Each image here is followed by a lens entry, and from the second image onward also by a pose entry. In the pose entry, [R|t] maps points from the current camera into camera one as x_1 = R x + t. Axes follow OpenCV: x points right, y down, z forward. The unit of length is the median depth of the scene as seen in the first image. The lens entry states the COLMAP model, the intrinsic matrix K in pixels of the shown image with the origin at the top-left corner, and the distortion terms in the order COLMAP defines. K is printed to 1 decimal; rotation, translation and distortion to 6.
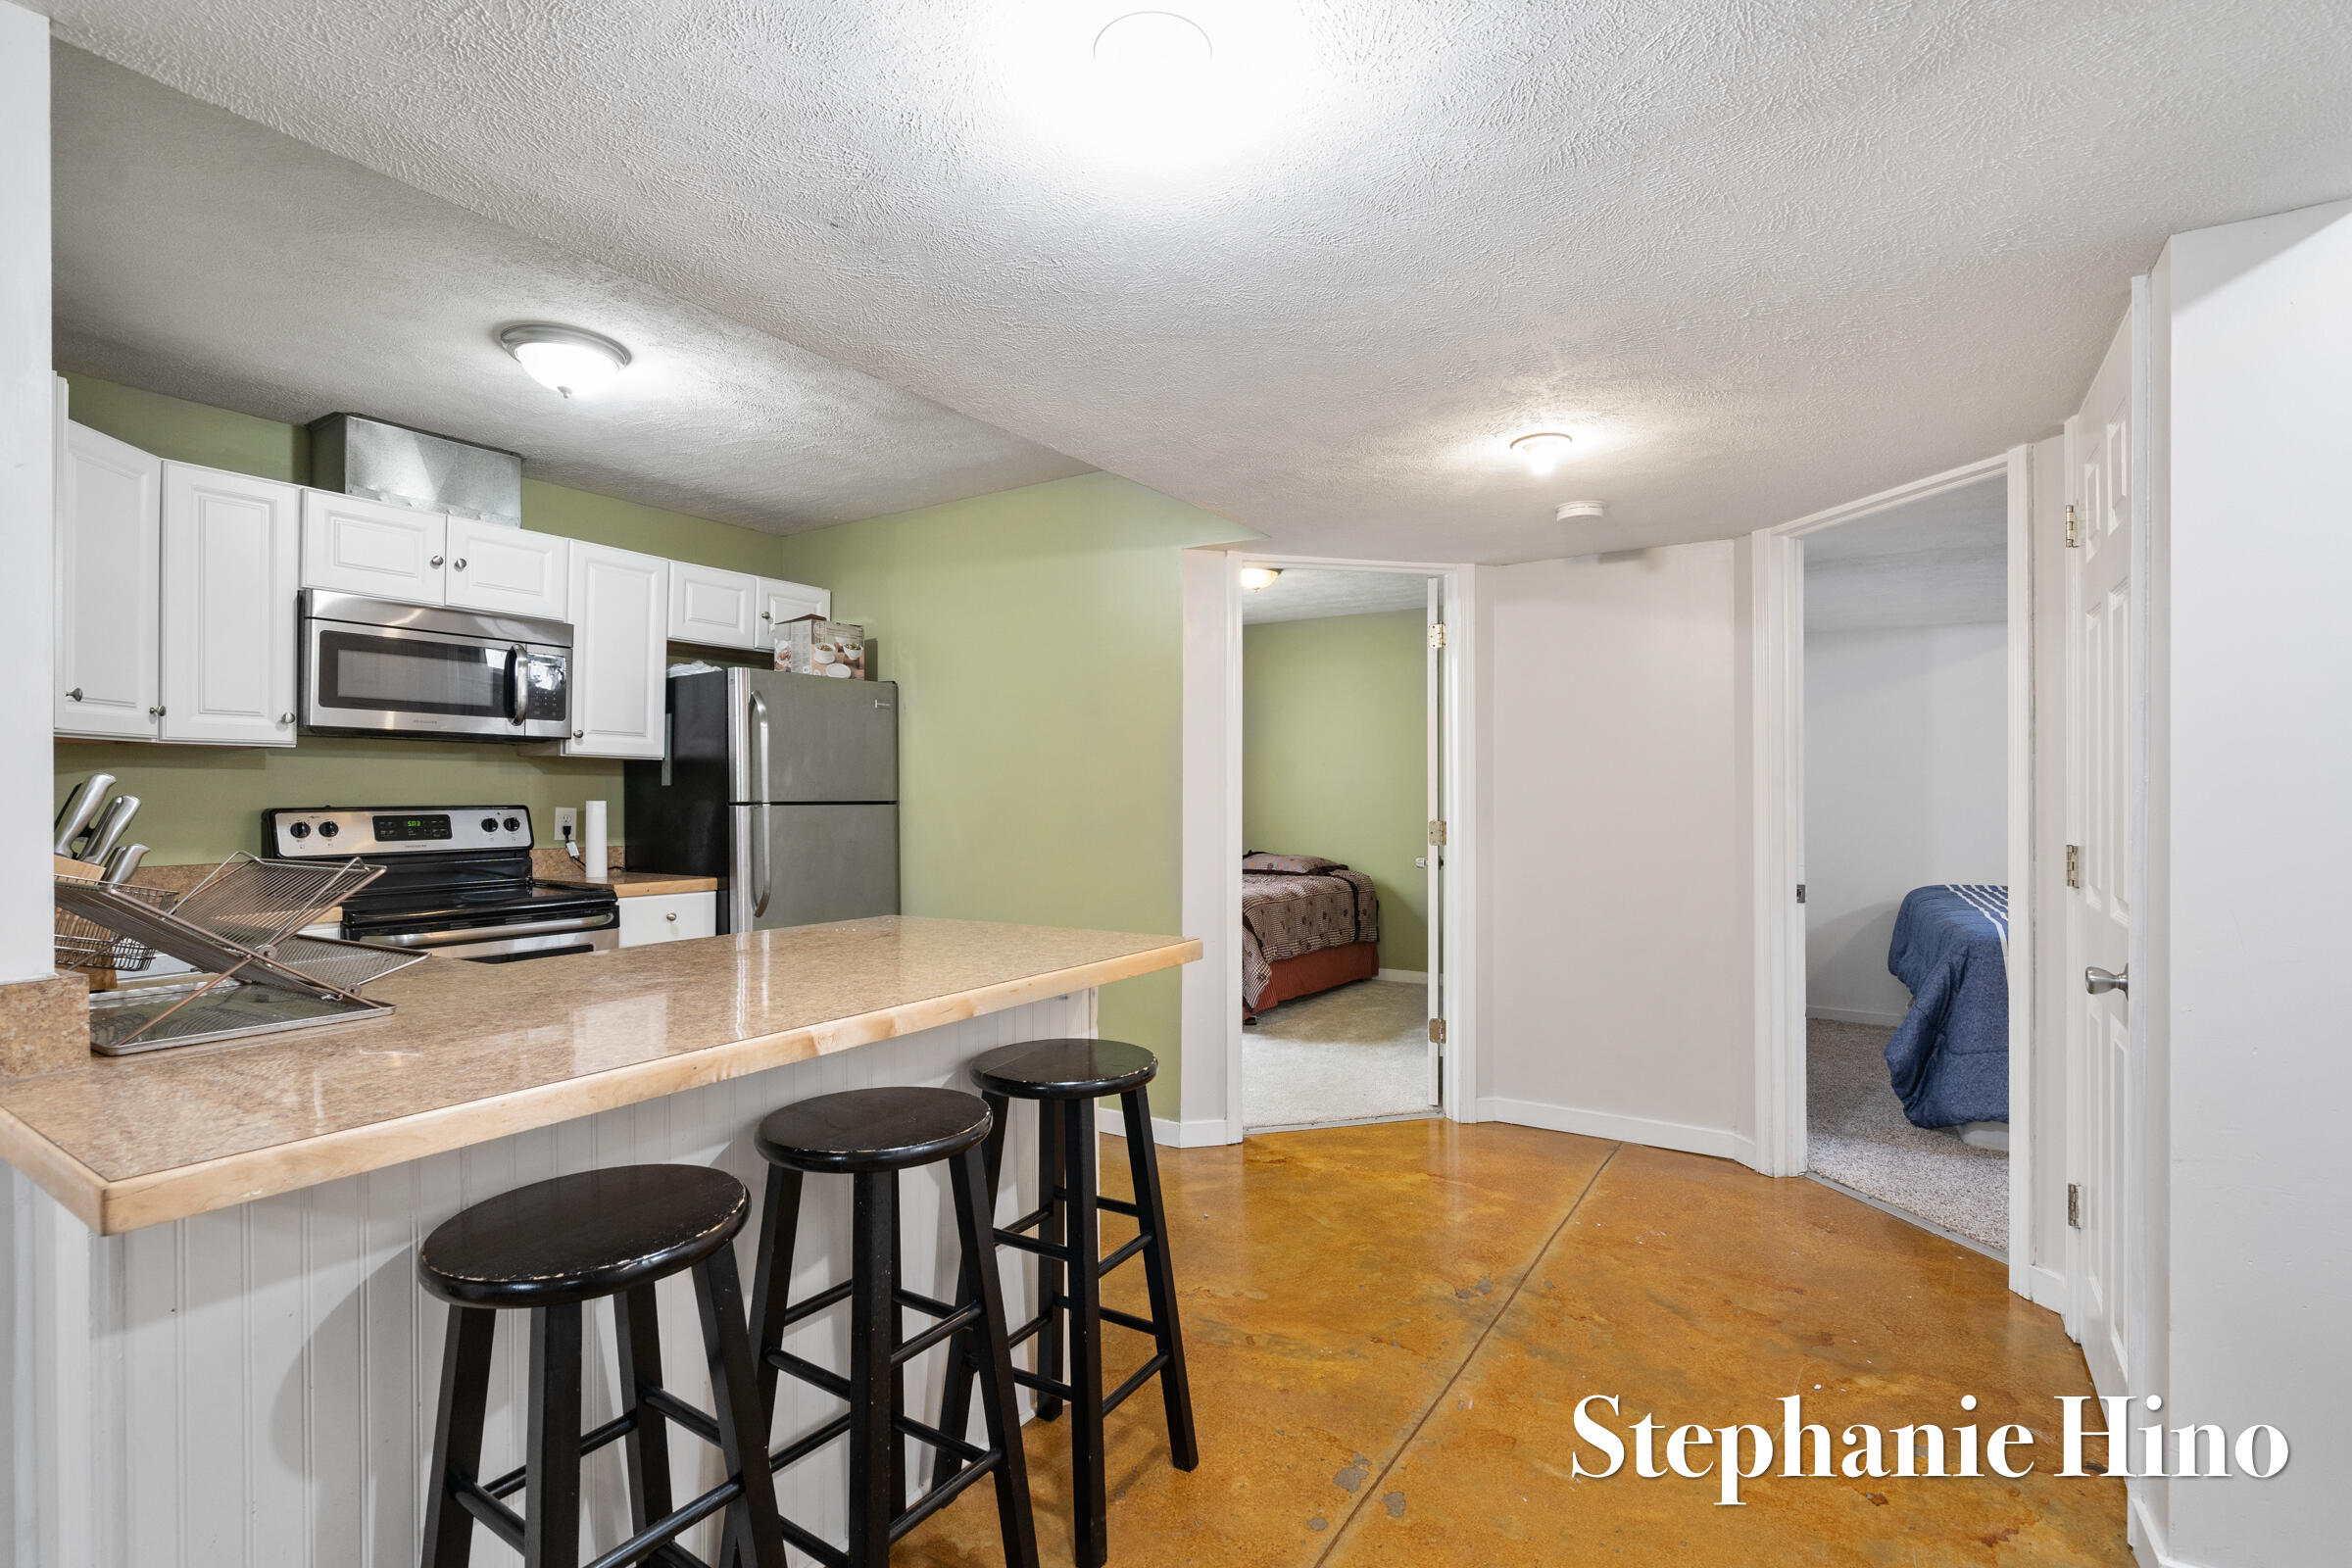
lens RADIAL K [[1079.2, 0, 1167.4], [0, 1079.2, 785.2], [0, 0, 1]] dist [-0.003216, 0.000090]
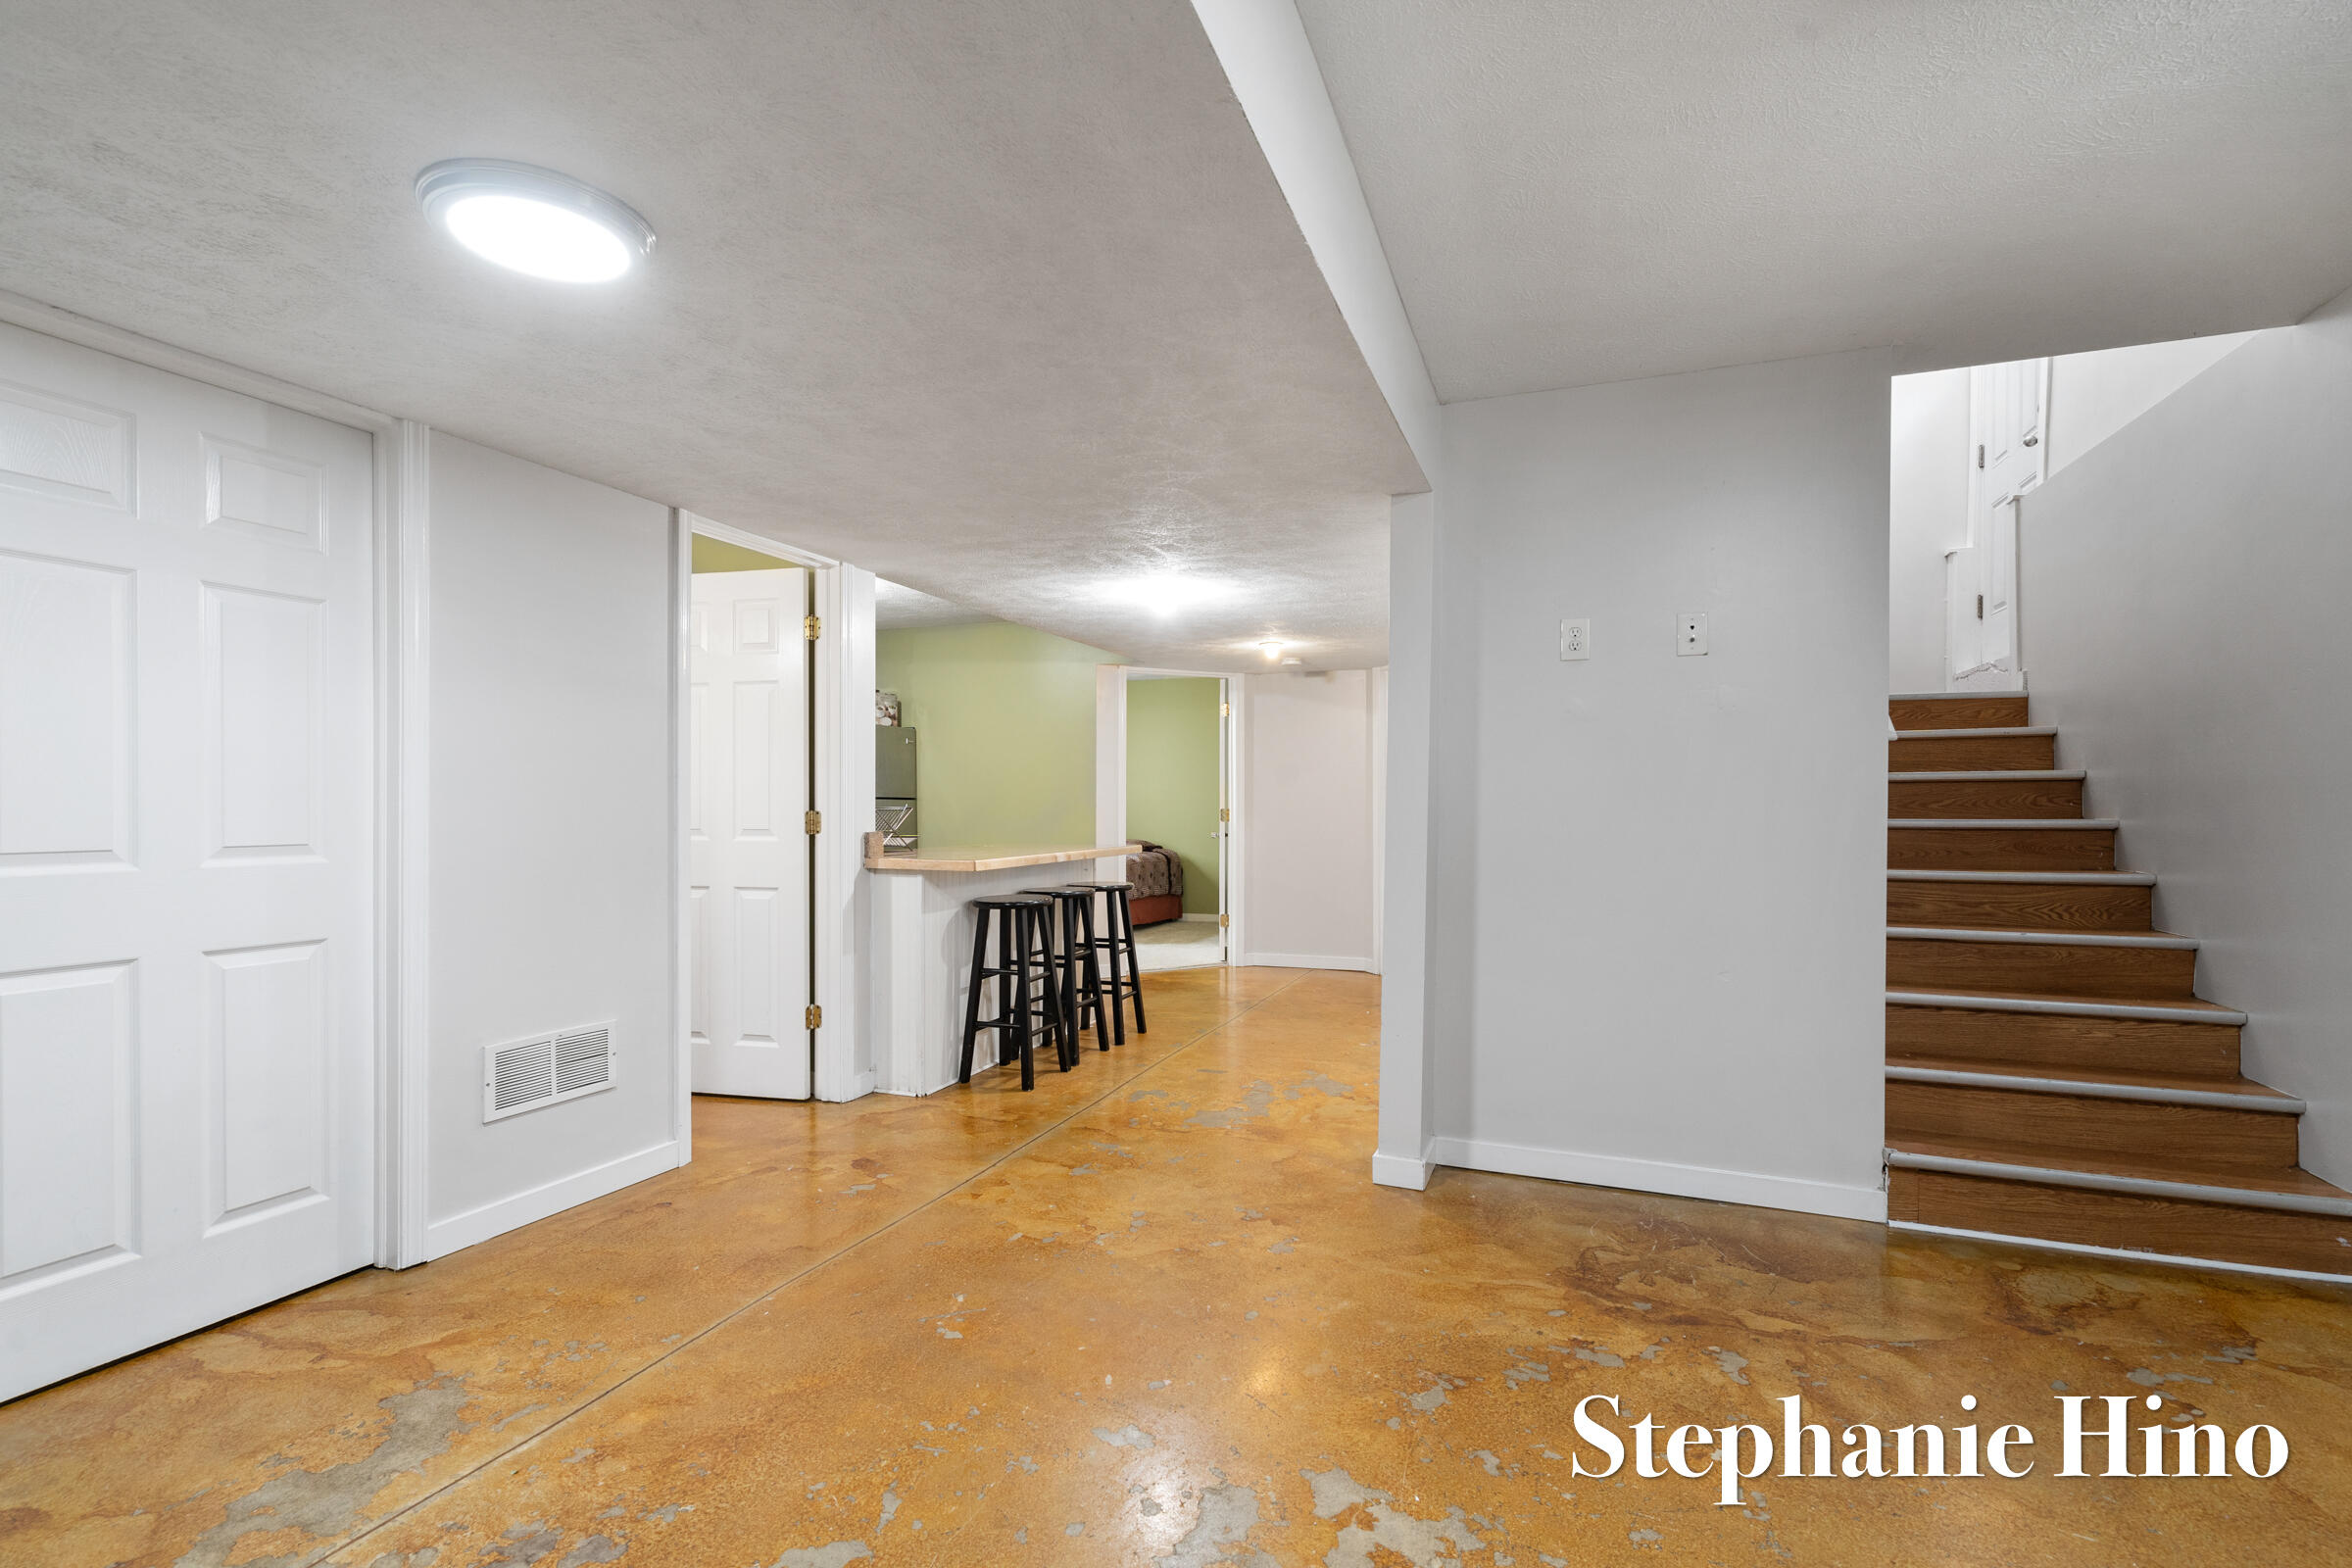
lens RADIAL K [[1079.2, 0, 1182.5], [0, 1079.2, 801.7], [0, 0, 1]] dist [-0.003216, 0.000090]
pose [[0.975419, 0.003000, 0.220336, -0.243411], [-0.002993, 0.999995, -0.000367, 0.022199], [-0.220336, -0.000302, 0.975424, -0.842648]]
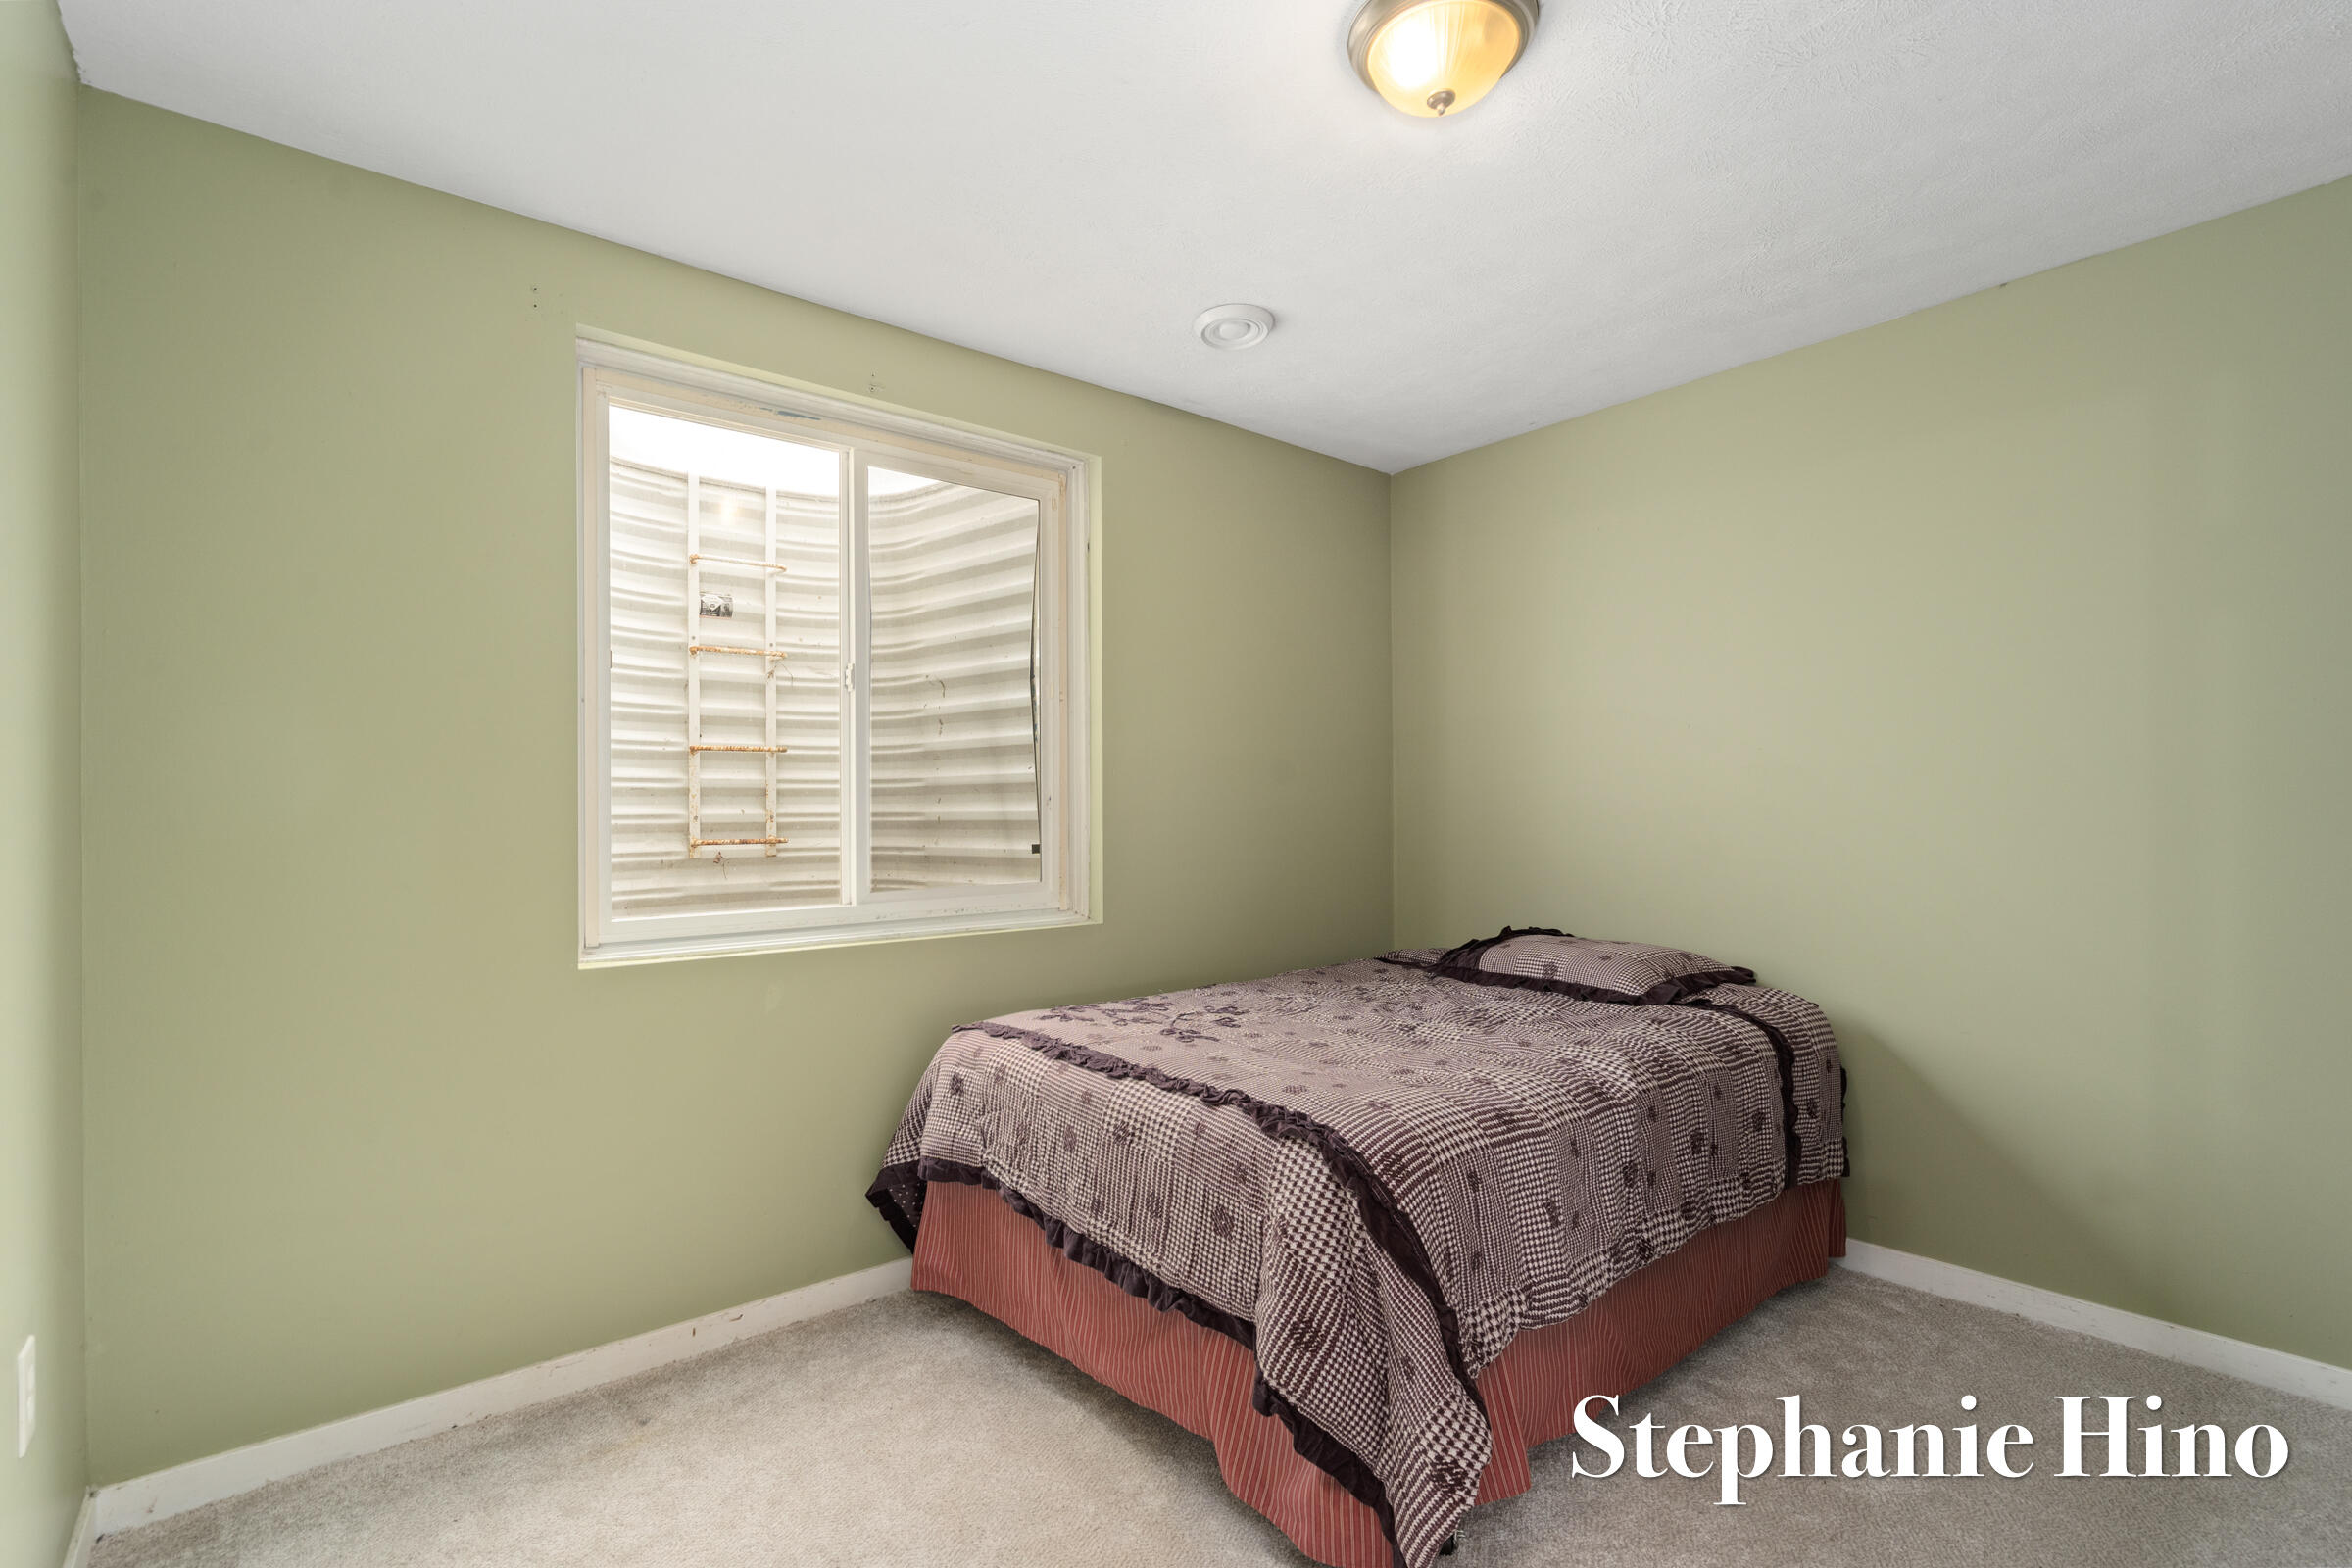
lens RADIAL K [[1079.2, 0, 1177.4], [0, 1079.2, 798.8], [0, 0, 1]] dist [-0.003216, 0.000090]
pose [[0.958199, -0.014645, -0.285727, 0.134799], [0.012193, 0.999872, -0.010358, 0.019540], [0.285842, 0.006441, 0.958255, 0.968160]]
